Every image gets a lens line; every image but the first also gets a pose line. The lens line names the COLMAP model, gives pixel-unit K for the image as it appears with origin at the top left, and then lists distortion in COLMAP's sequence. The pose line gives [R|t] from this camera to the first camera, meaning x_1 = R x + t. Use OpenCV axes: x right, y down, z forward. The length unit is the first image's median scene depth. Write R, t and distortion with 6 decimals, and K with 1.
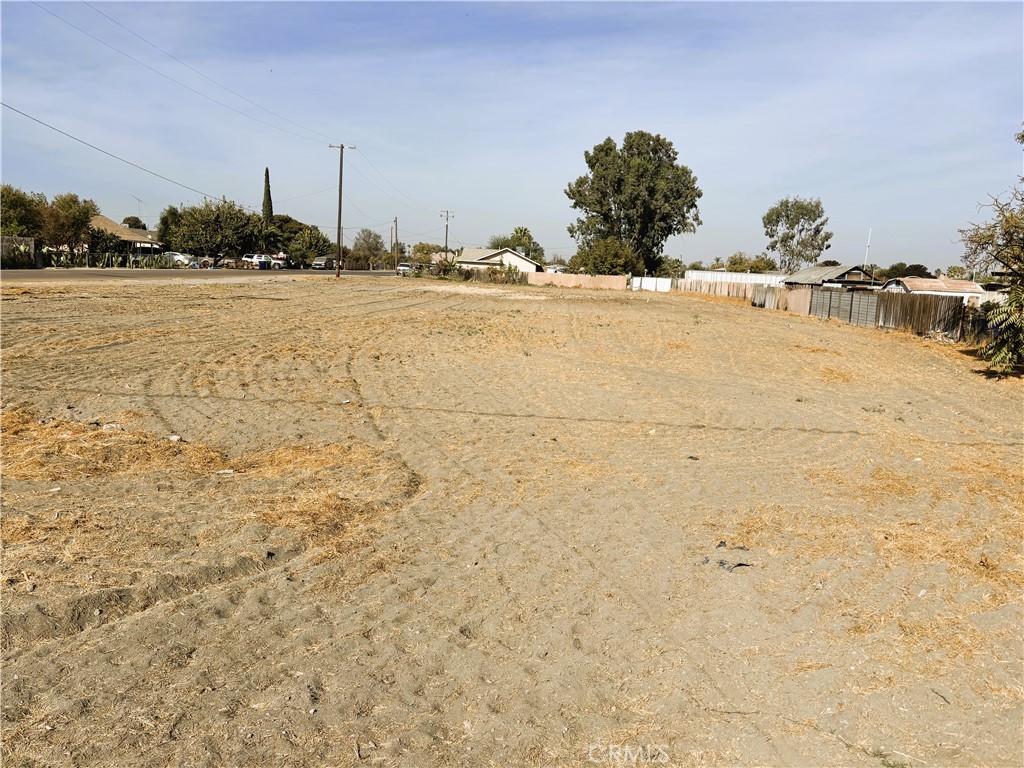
lens RADIAL K [[775.0, 0, 529.6], [0, 775.0, 404.1], [0, 0, 1]] dist [0.059940, -0.162376]
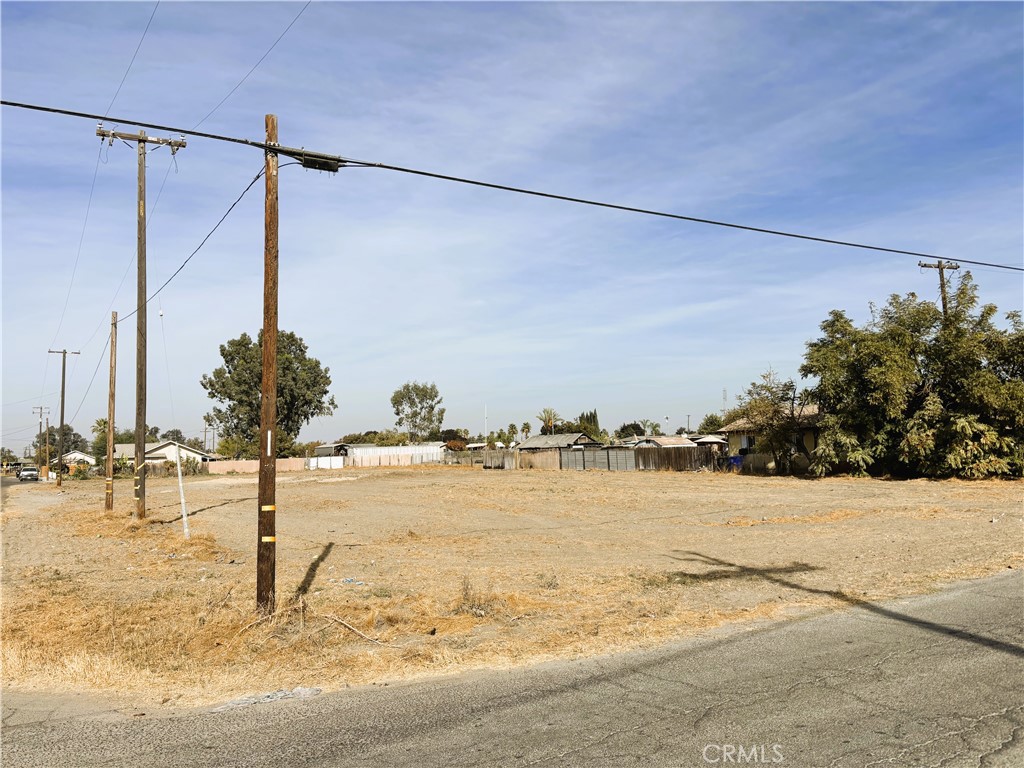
lens RADIAL K [[788.6, 0, 499.5], [0, 788.6, 386.3], [0, 0, 1]] dist [0.097699, -0.159481]
pose [[0.826878, -0.037027, 0.561161, -0.232972], [0.171666, 0.966825, -0.189159, -0.003119], [-0.535540, 0.252744, 0.805802, -0.060733]]
